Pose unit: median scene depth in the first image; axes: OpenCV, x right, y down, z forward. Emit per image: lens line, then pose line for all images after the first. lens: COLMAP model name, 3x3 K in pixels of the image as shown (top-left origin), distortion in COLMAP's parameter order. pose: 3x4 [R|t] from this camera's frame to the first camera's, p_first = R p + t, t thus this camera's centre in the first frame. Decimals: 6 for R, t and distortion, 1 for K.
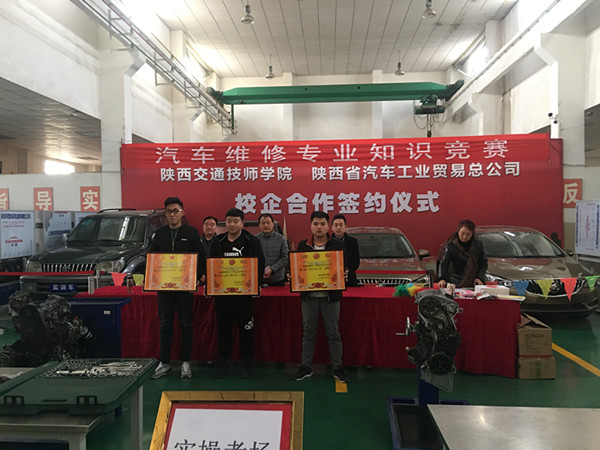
lens RADIAL K [[509.6, 0, 301.5], [0, 509.6, 218.4], [0, 0, 1]] dist [0.094766, -0.117631]
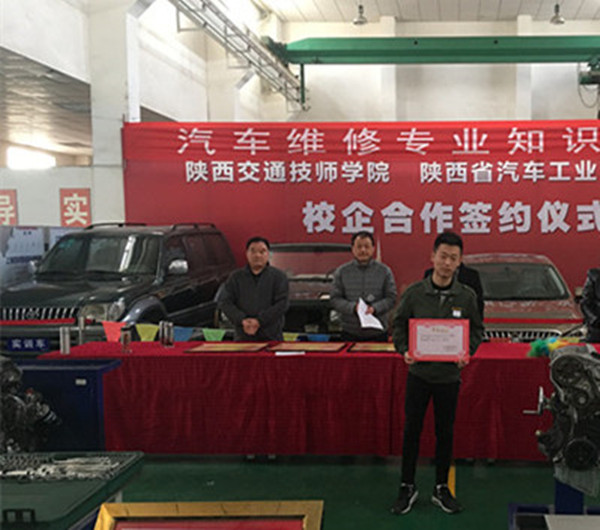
lens RADIAL K [[814.1, 0, 298.7], [0, 814.1, 273.6], [0, 0, 1]] dist [0.045556, 0.000000]
pose [[0.997685, 0.003051, 0.067931, -0.203106], [-0.006521, 0.998682, 0.050916, -0.009705], [-0.067686, -0.051241, 0.996390, -0.043485]]
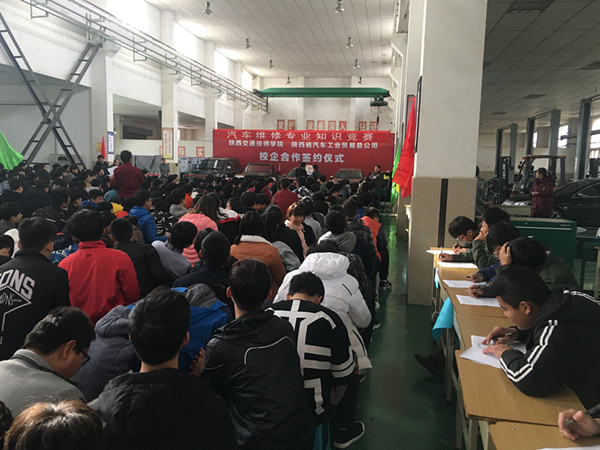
lens RADIAL K [[509.6, 0, 297.5], [0, 509.6, 223.0], [0, 0, 1]] dist [0.094766, -0.117631]
pose [[0.992575, 0.048616, -0.111496, 0.322545], [-0.036097, 0.993090, 0.111670, 0.007922], [0.116154, -0.106816, 0.987471, -1.343631]]
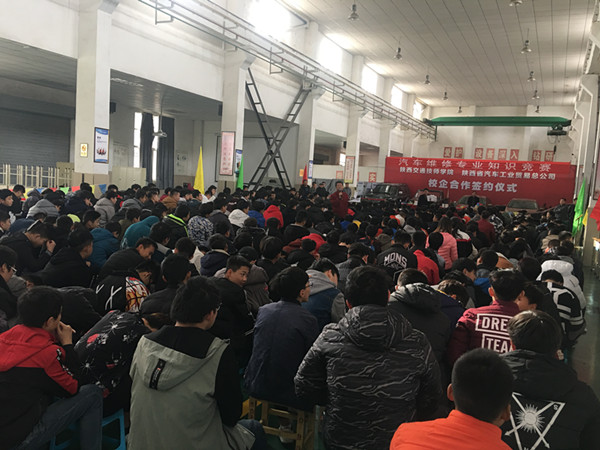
lens RADIAL K [[509.6, 0, 294.6], [0, 509.6, 222.2], [0, 0, 1]] dist [0.094766, -0.117631]
pose [[0.913428, 0.103524, -0.393614, 0.276747], [-0.076102, 0.993497, 0.084694, -0.000002], [0.399822, -0.047407, 0.915366, -1.559579]]
